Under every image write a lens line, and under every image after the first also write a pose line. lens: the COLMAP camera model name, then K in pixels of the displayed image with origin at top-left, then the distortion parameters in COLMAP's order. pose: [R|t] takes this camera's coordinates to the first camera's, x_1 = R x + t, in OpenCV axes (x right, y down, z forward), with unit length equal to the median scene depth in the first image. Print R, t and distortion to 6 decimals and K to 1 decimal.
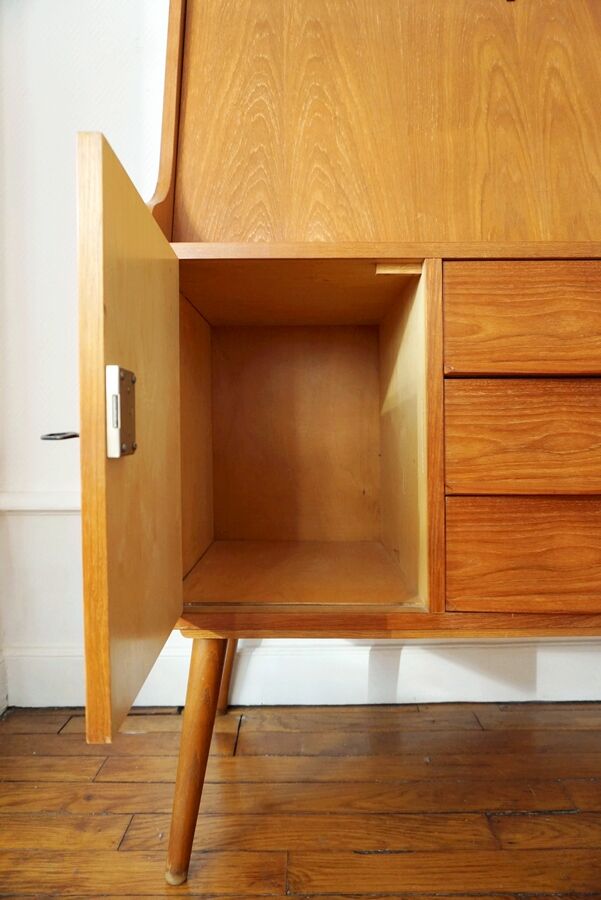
lens RADIAL K [[597.7, 0, 299.9], [0, 597.7, 443.6], [0, 0, 1]] dist [-0.048453, 0.031774]
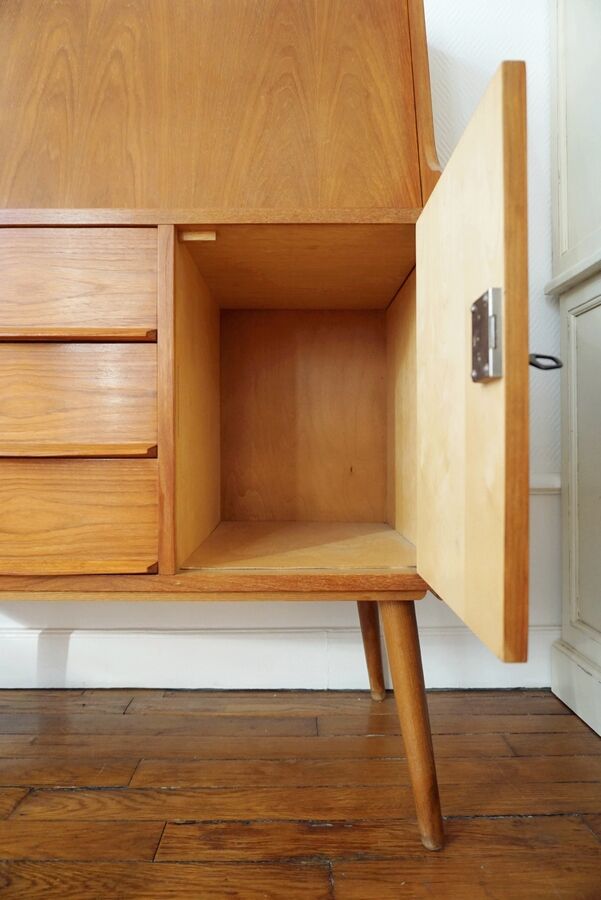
lens RADIAL K [[597.7, 0, 299.9], [0, 597.7, 443.6], [0, 0, 1]] dist [-0.048453, 0.031774]
pose [[0.999896, 0.007096, 0.012578, 0.770317], [-0.006758, 0.999620, -0.026714, 0.072811], [-0.012763, 0.026626, 0.999564, -0.011964]]
